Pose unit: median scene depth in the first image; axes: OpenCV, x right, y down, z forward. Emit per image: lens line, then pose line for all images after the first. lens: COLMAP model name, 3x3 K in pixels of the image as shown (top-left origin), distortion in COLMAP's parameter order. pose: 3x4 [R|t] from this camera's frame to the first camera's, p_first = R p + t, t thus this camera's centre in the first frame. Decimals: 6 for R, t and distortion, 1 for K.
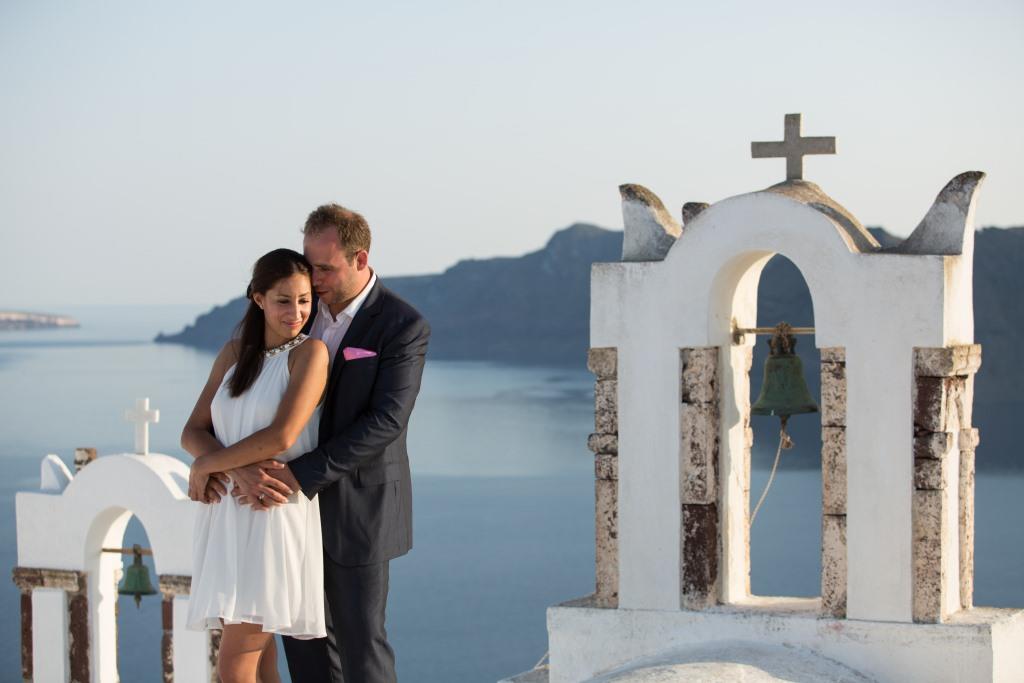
lens RADIAL K [[2230.7, 0, 514.3], [0, 2230.7, 340.5], [0, 0, 1]] dist [-0.227844, 0.000000]
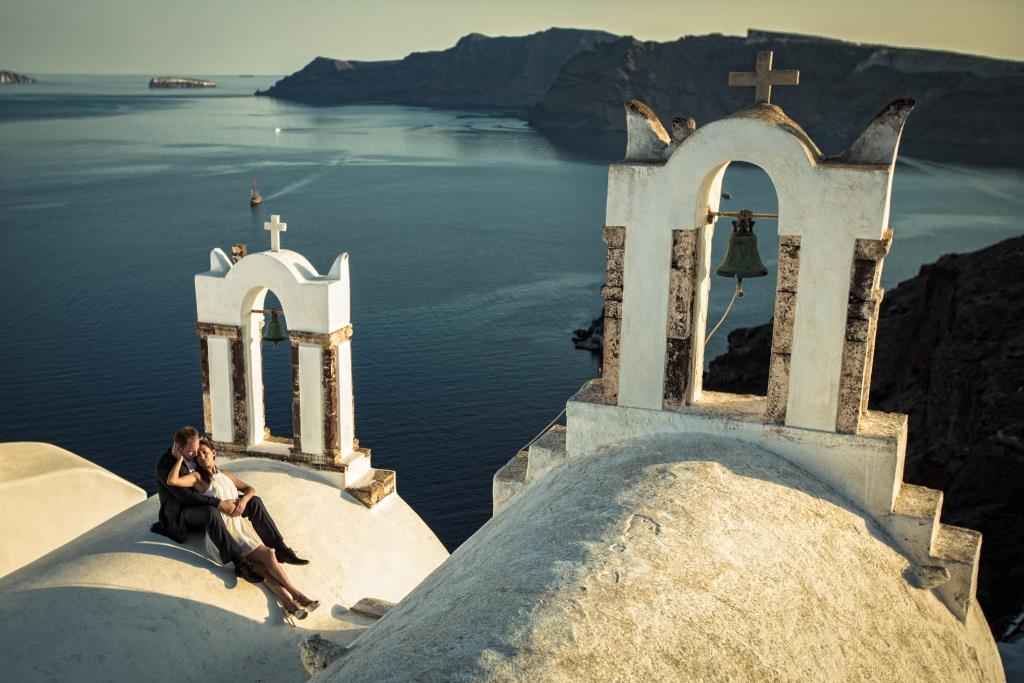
lens RADIAL K [[1067.8, 0, 433.2], [0, 1067.8, 360.8], [0, 0, 1]] dist [0.037211, 0.000000]
pose [[0.999962, 0.007989, 0.003616, -0.077898], [-0.008635, 0.968855, 0.247480, -0.081803], [-0.001526, -0.247502, 0.968886, 0.327832]]
